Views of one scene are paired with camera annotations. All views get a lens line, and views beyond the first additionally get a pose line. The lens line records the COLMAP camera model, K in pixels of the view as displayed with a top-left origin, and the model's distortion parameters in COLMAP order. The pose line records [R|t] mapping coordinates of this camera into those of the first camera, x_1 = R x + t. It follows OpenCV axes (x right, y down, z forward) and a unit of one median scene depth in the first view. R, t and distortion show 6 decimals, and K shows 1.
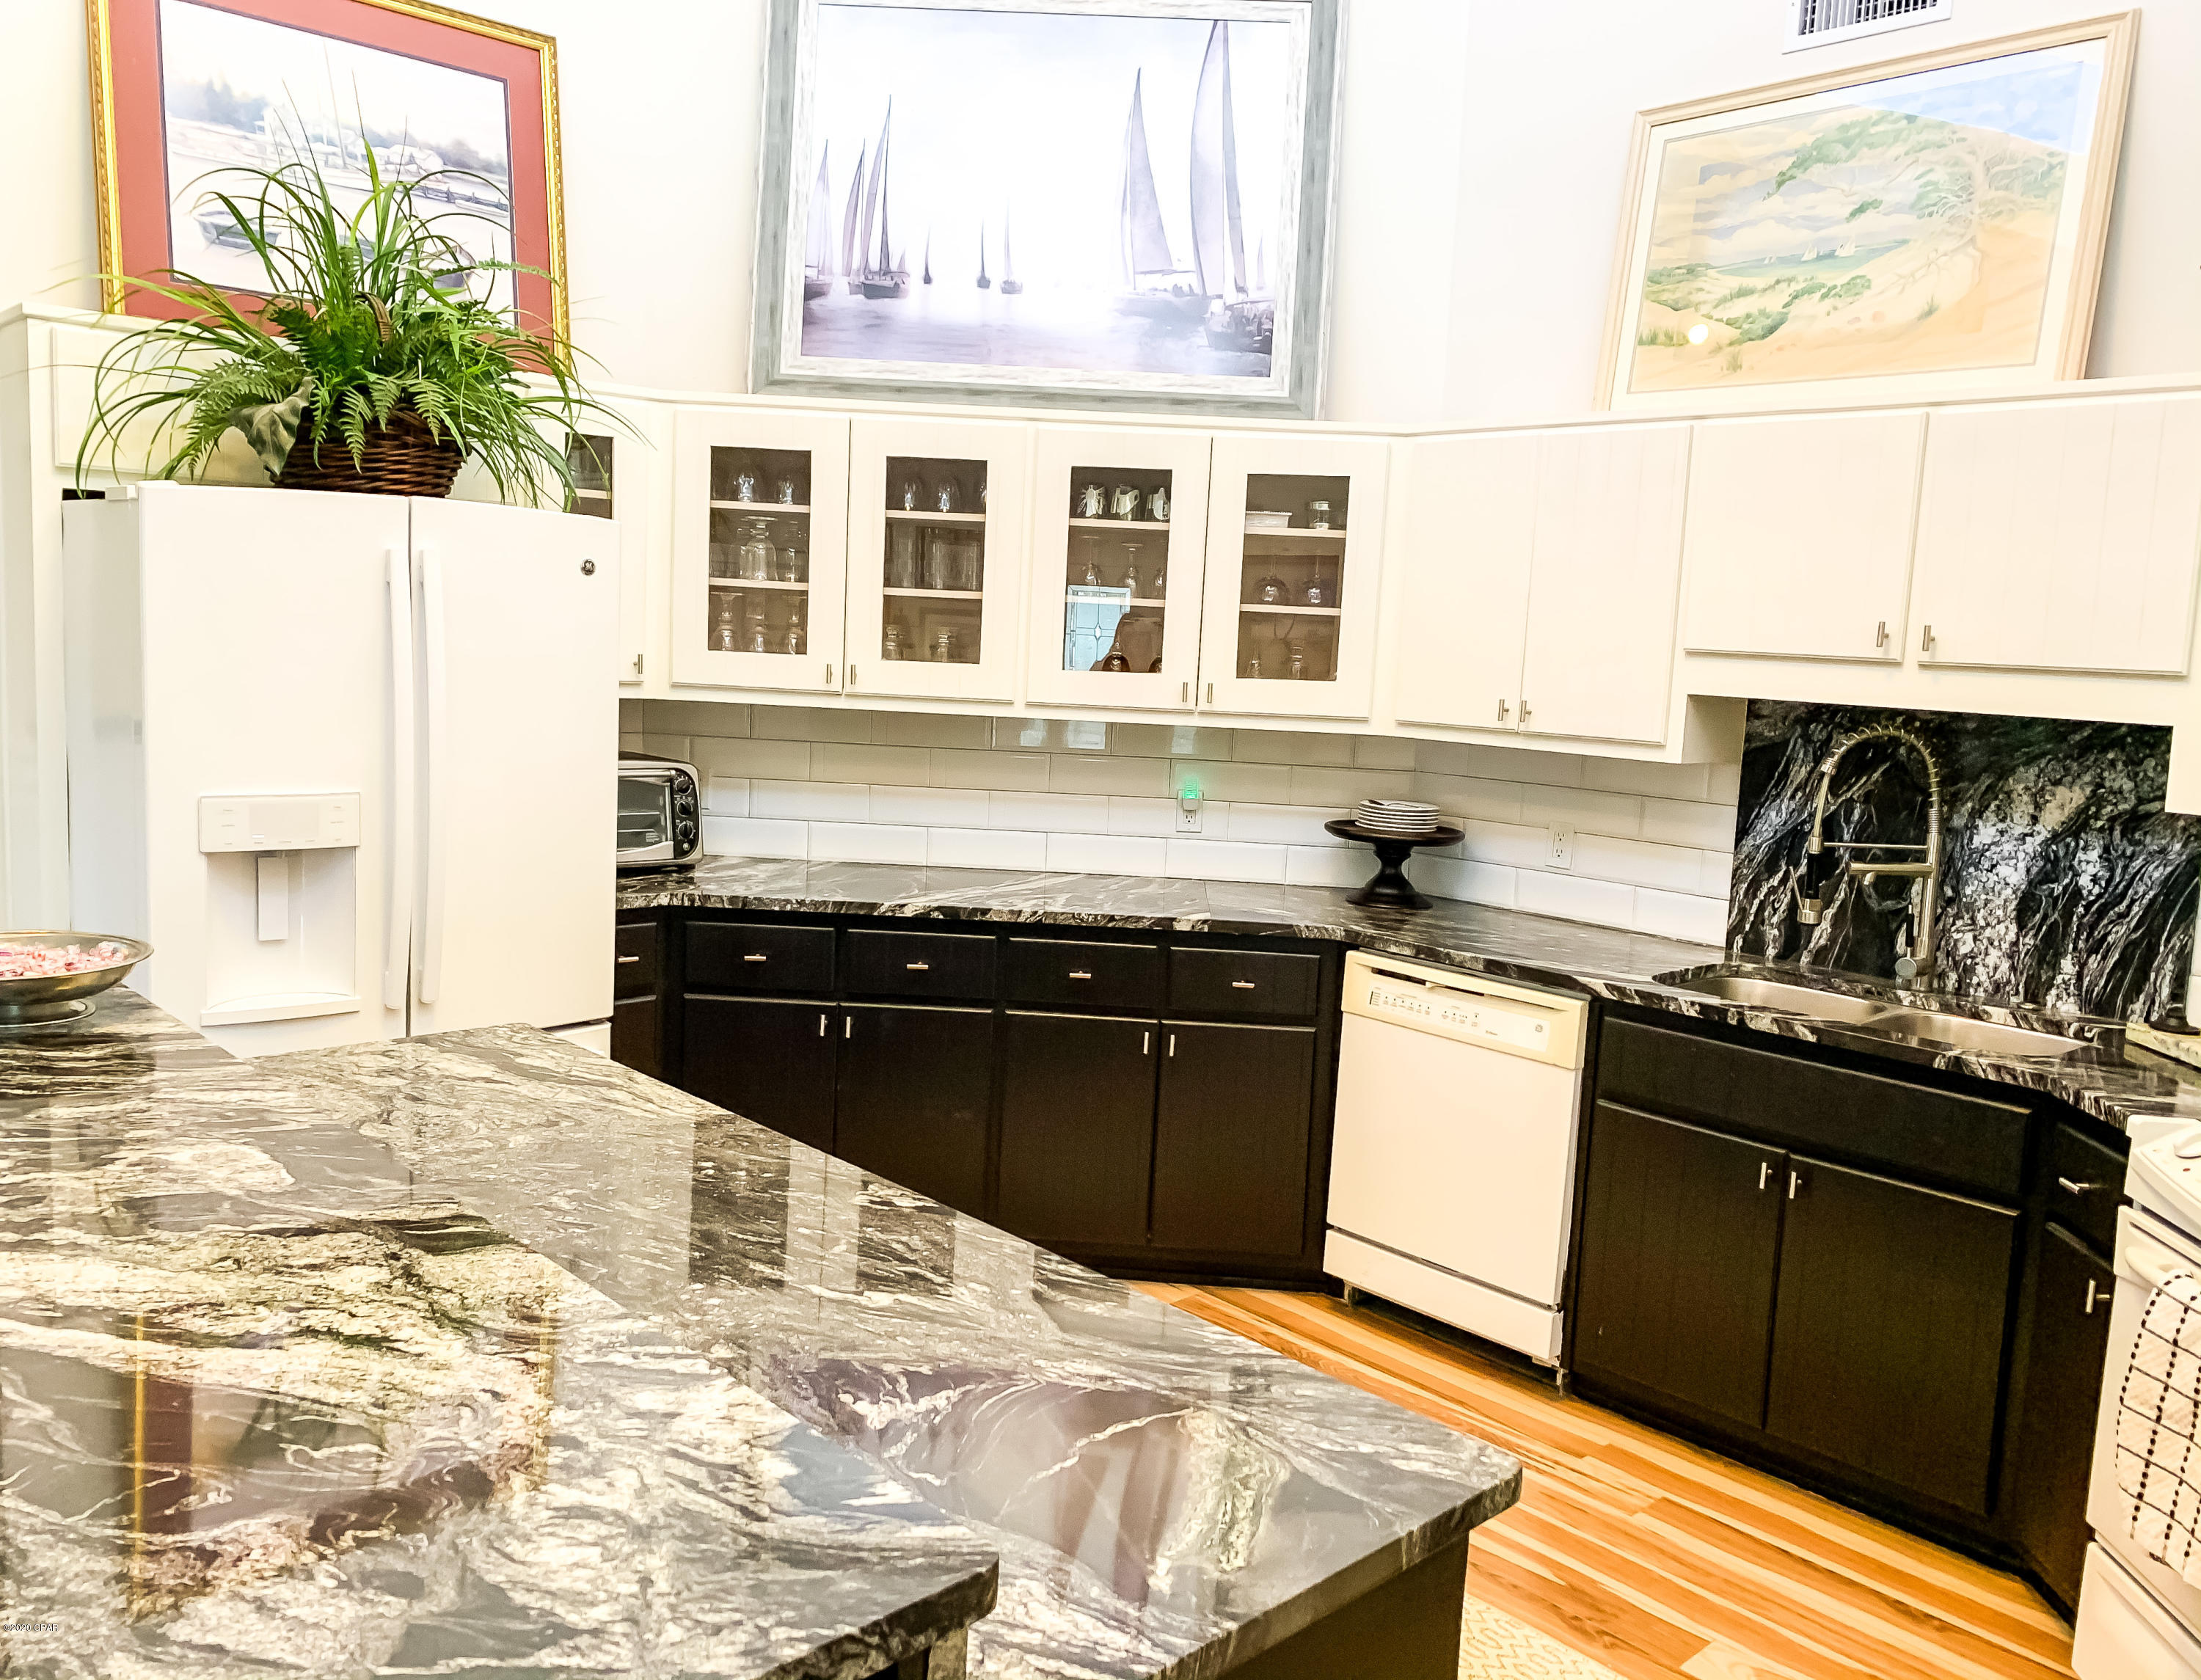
lens RADIAL K [[1752.2, 0, 1089.1], [0, 1752.2, 824.7], [0, 0, 1]] dist [0.062384, -0.070568]
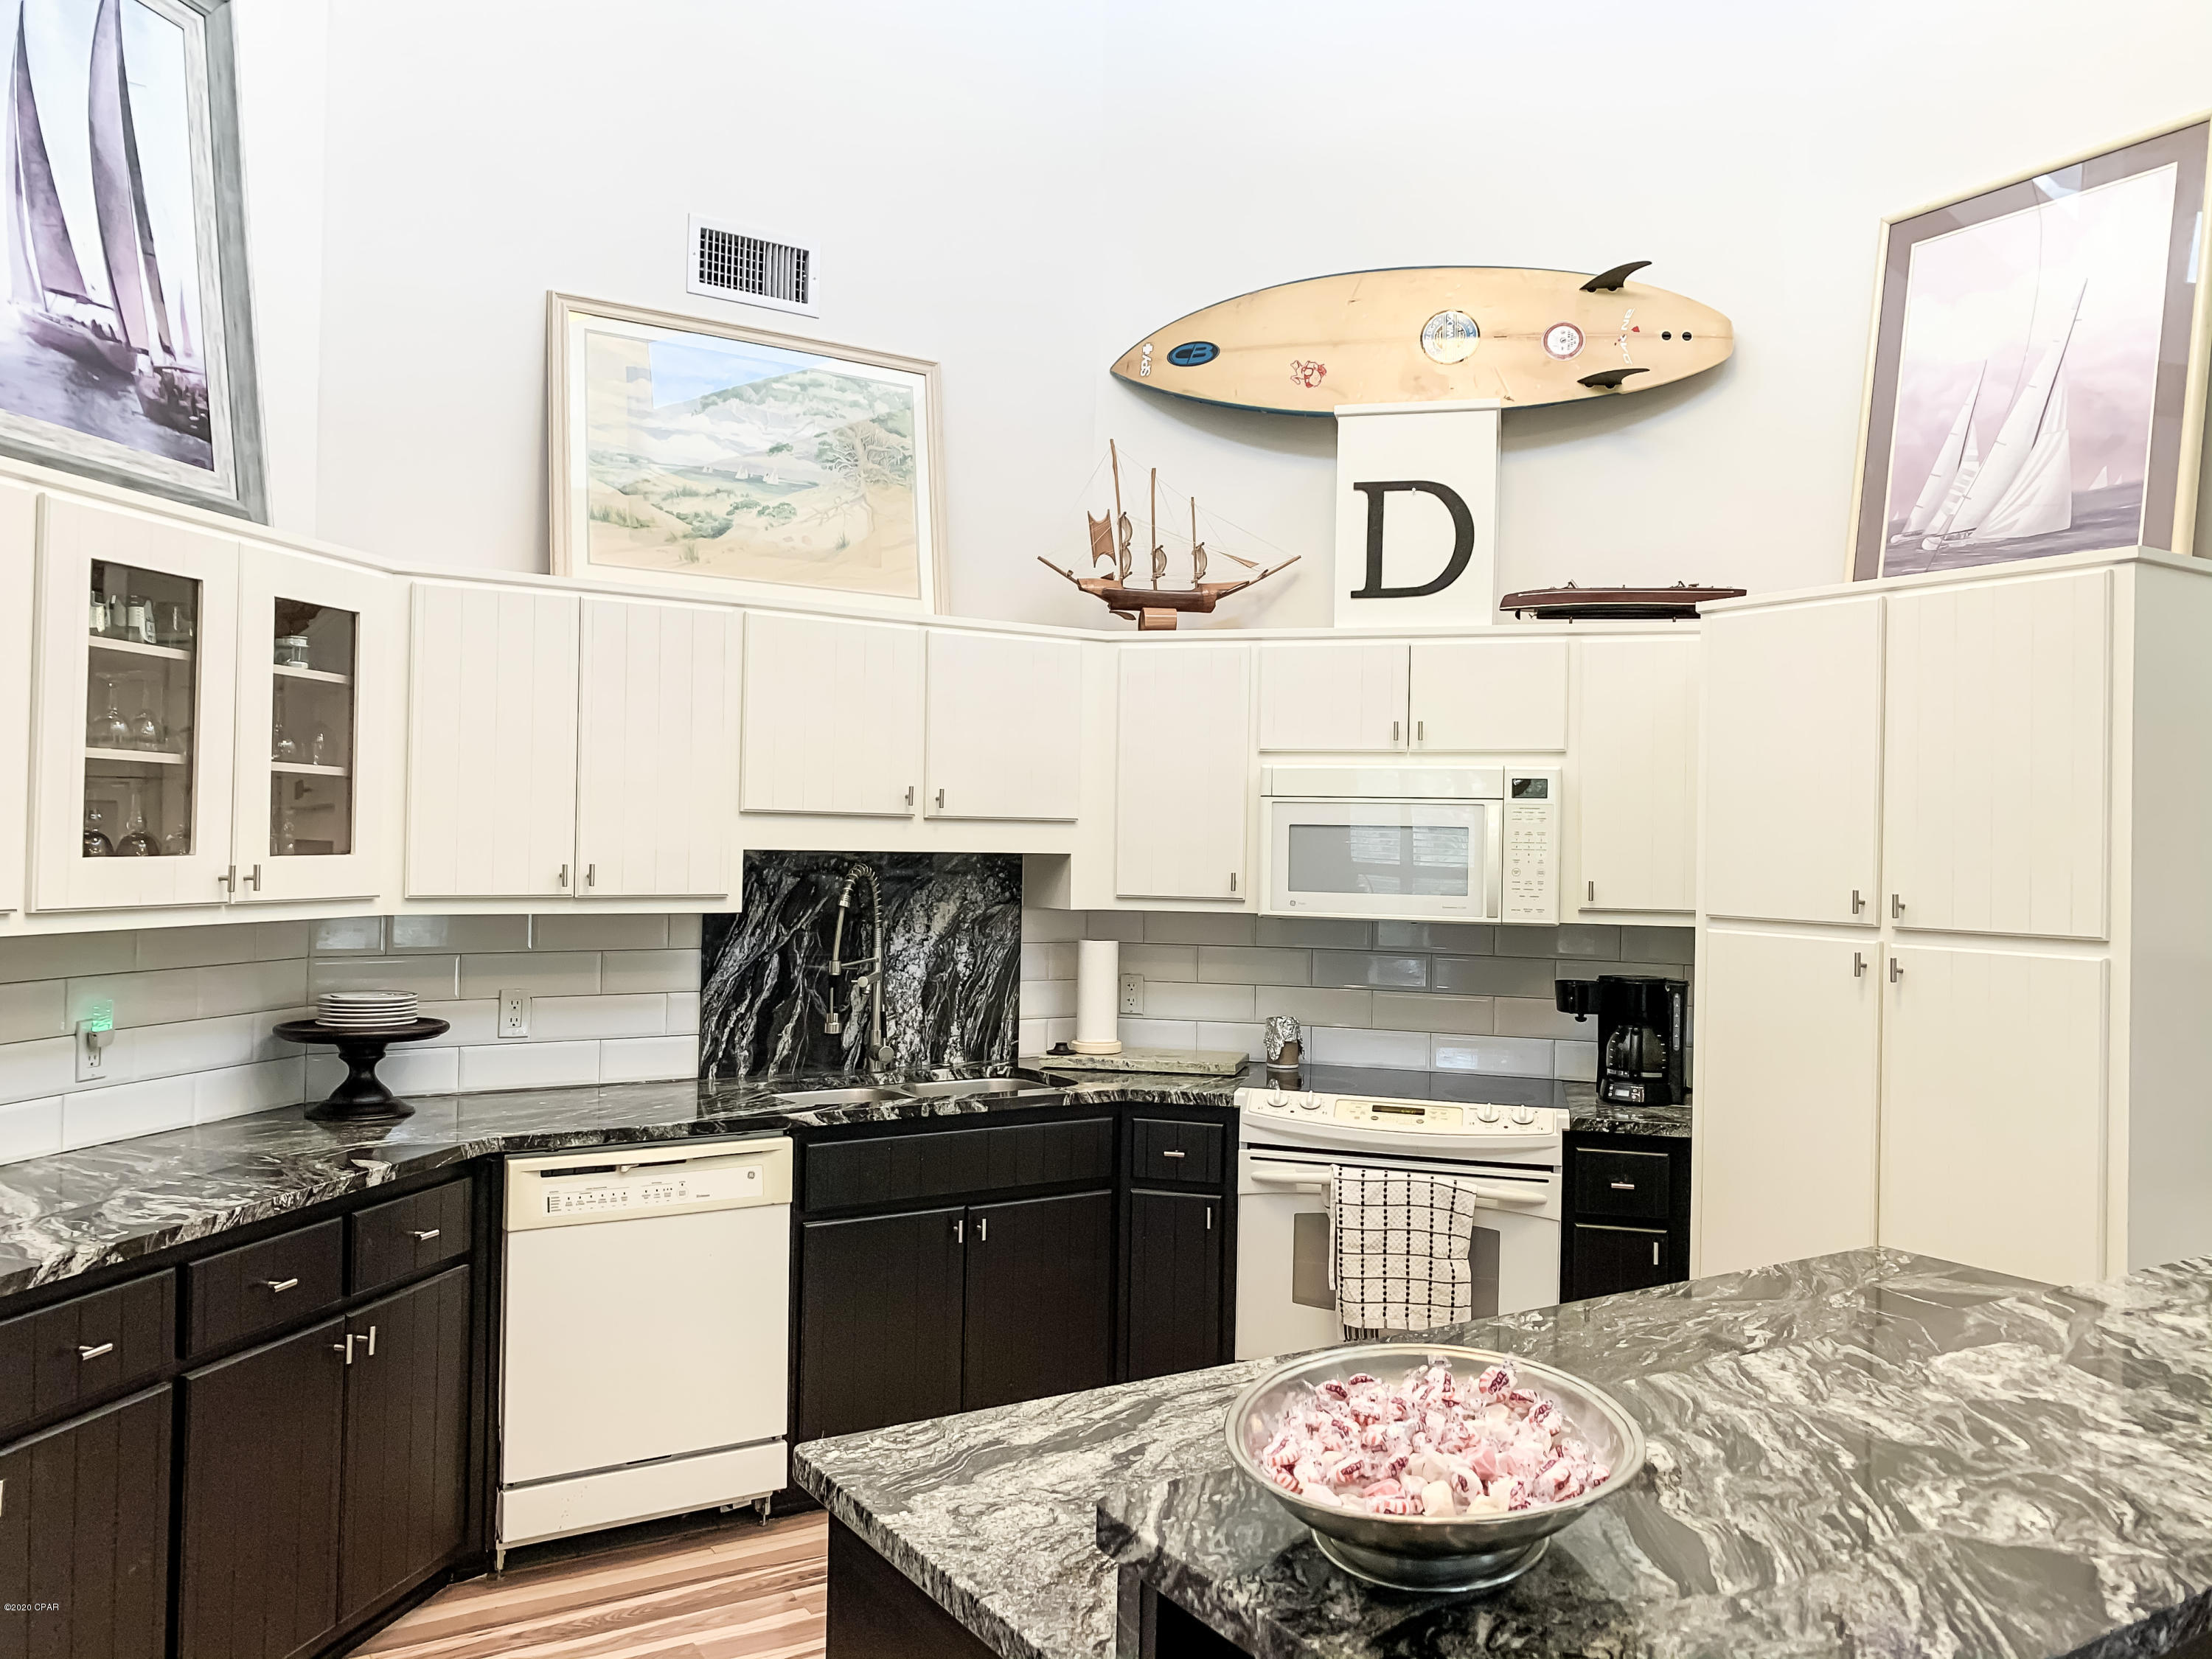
lens RADIAL K [[1730.7, 0, 1106.0], [0, 1730.7, 829.5], [0, 0, 1]] dist [0.052983, -0.074204]
pose [[0.171399, -0.037407, 0.984491, -0.696840], [0.104688, 0.994313, 0.019554, -0.083439], [-0.979624, 0.099713, 0.174340, 0.581259]]
